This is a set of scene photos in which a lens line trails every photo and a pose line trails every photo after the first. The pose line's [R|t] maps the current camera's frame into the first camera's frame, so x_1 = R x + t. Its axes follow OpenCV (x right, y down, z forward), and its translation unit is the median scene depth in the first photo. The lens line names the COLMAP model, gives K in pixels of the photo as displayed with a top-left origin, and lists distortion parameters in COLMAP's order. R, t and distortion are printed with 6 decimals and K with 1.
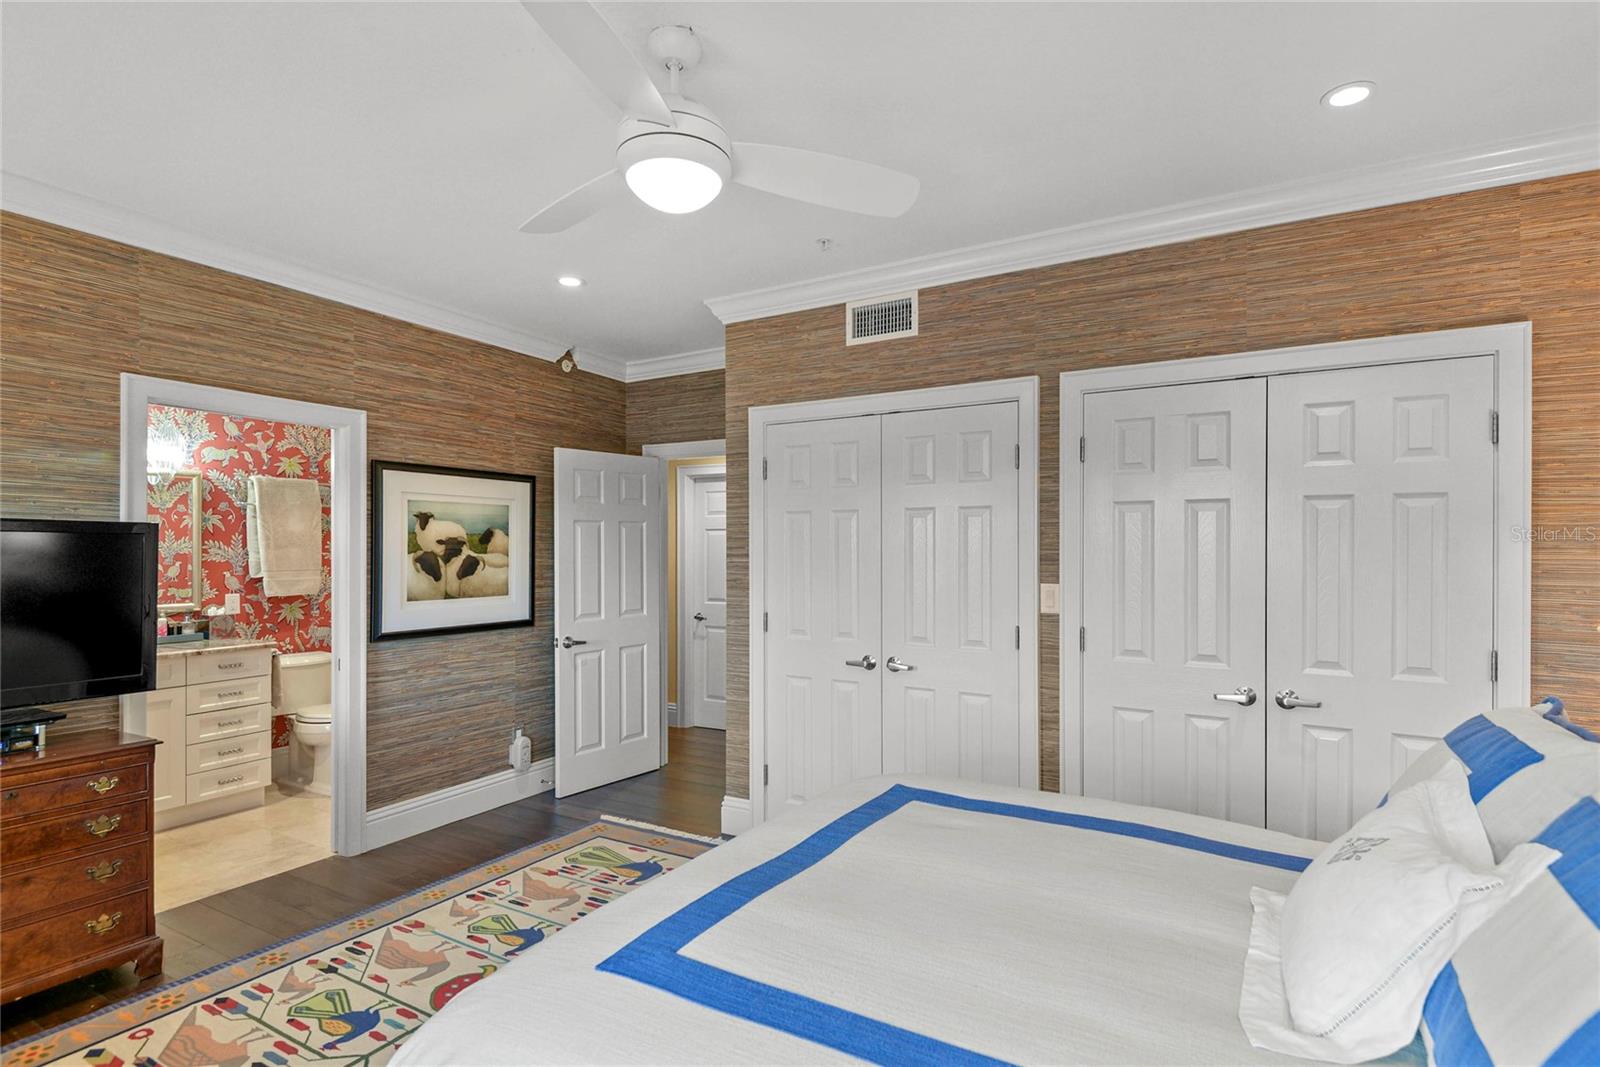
lens RADIAL K [[795.0, 0, 799.7], [0, 795.0, 520.3], [0, 0, 1]] dist [0.037357, -0.024487]
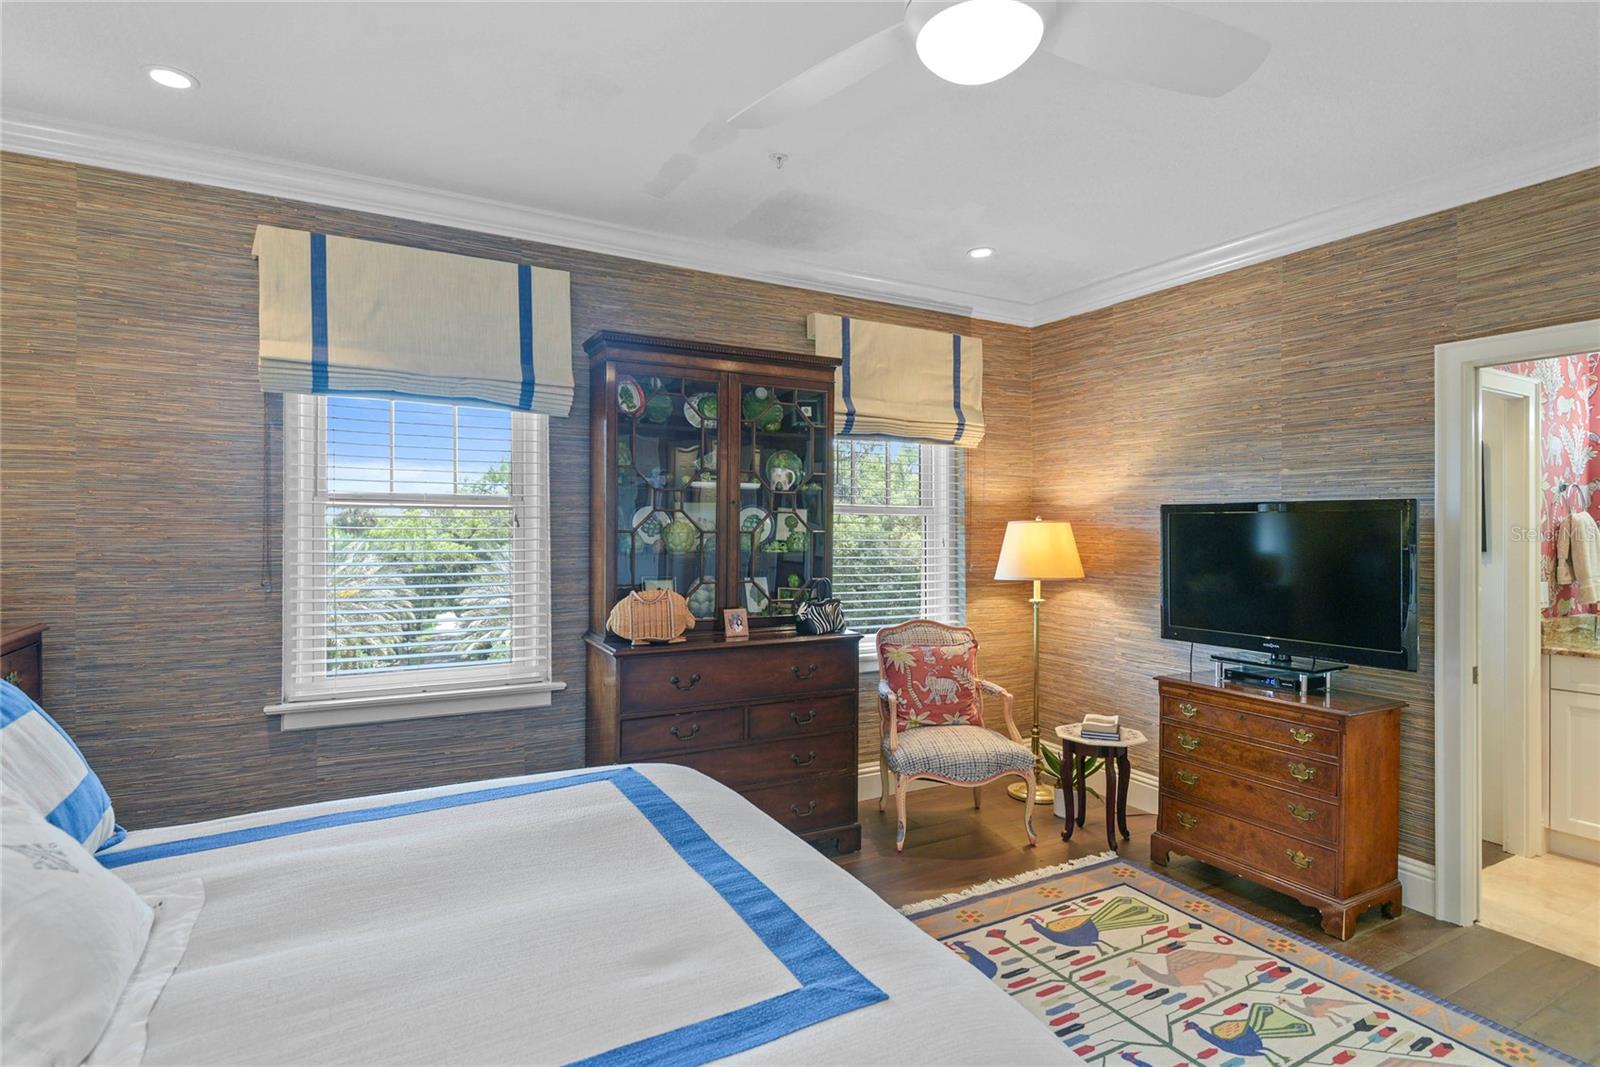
lens RADIAL K [[795.0, 0, 799.7], [0, 795.0, 520.3], [0, 0, 1]] dist [0.037357, -0.024487]
pose [[-0.498714, -0.013654, -0.866659, 0.425817], [0.026193, 0.999182, -0.030815, 0.041939], [0.866371, -0.038068, -0.497948, 0.898085]]
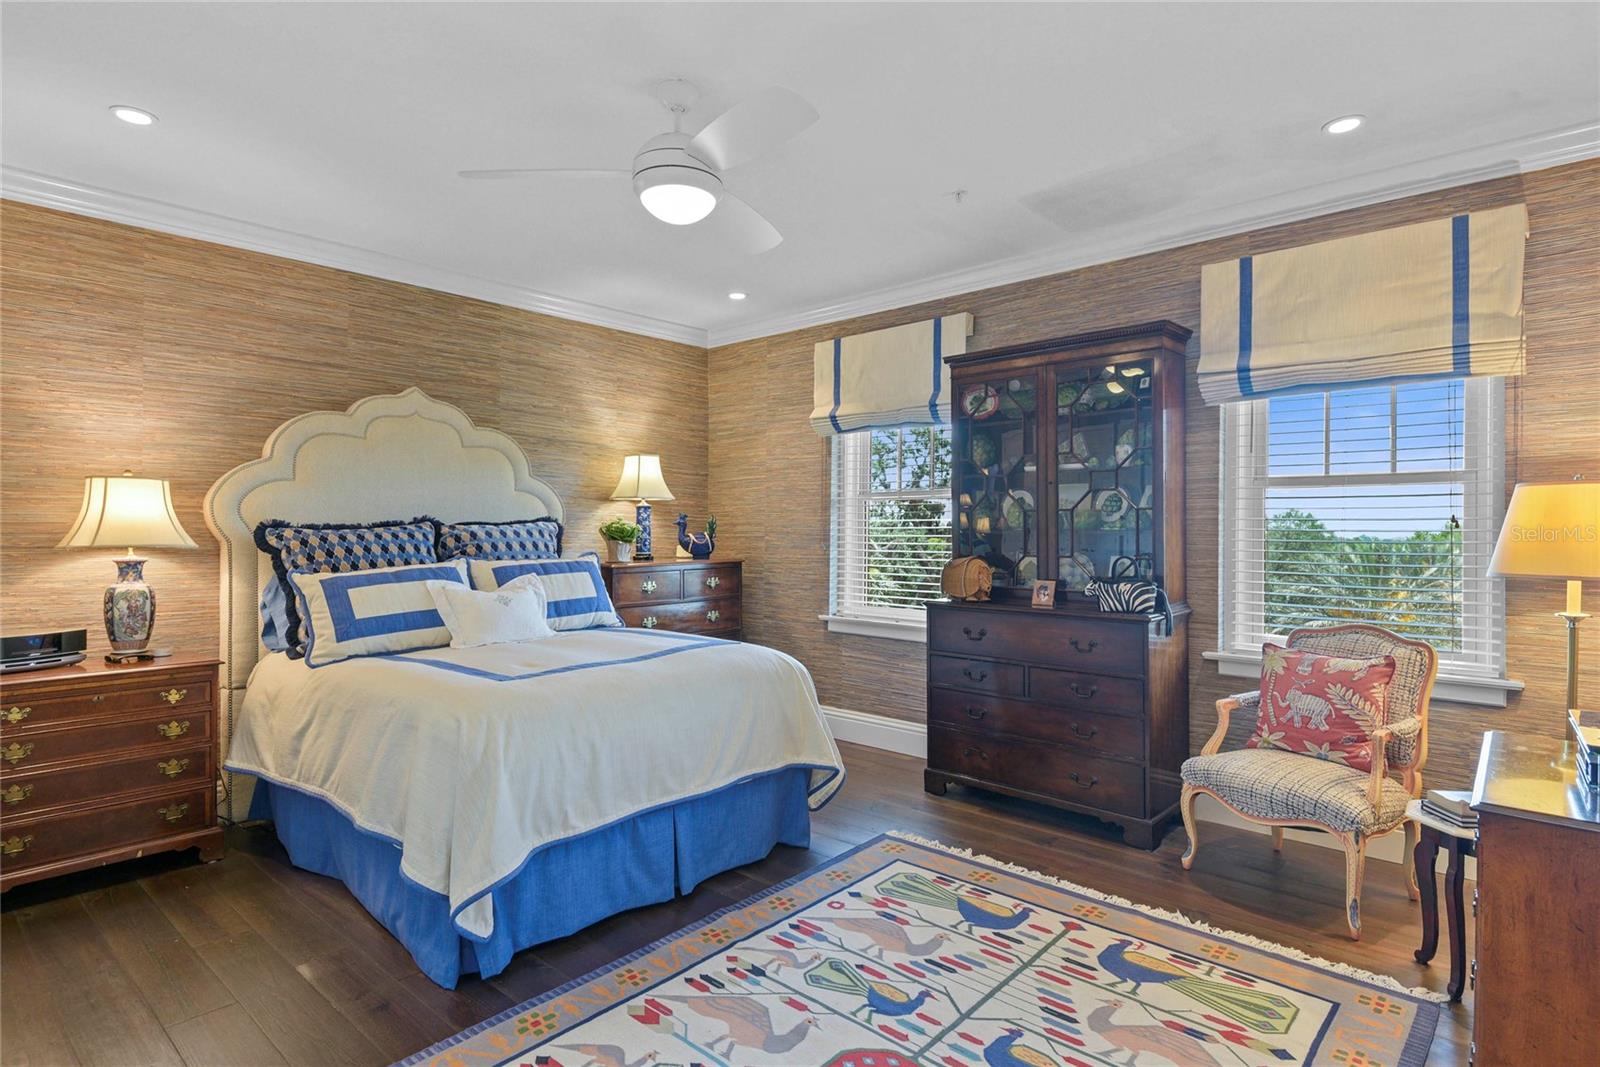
lens RADIAL K [[795.0, 0, 799.7], [0, 795.0, 520.3], [0, 0, 1]] dist [0.037357, -0.024487]
pose [[-0.985788, -0.007710, 0.167815, -0.403927], [-0.016889, 0.998434, -0.053341, 0.115963], [-0.167141, -0.055417, -0.984374, 1.585665]]
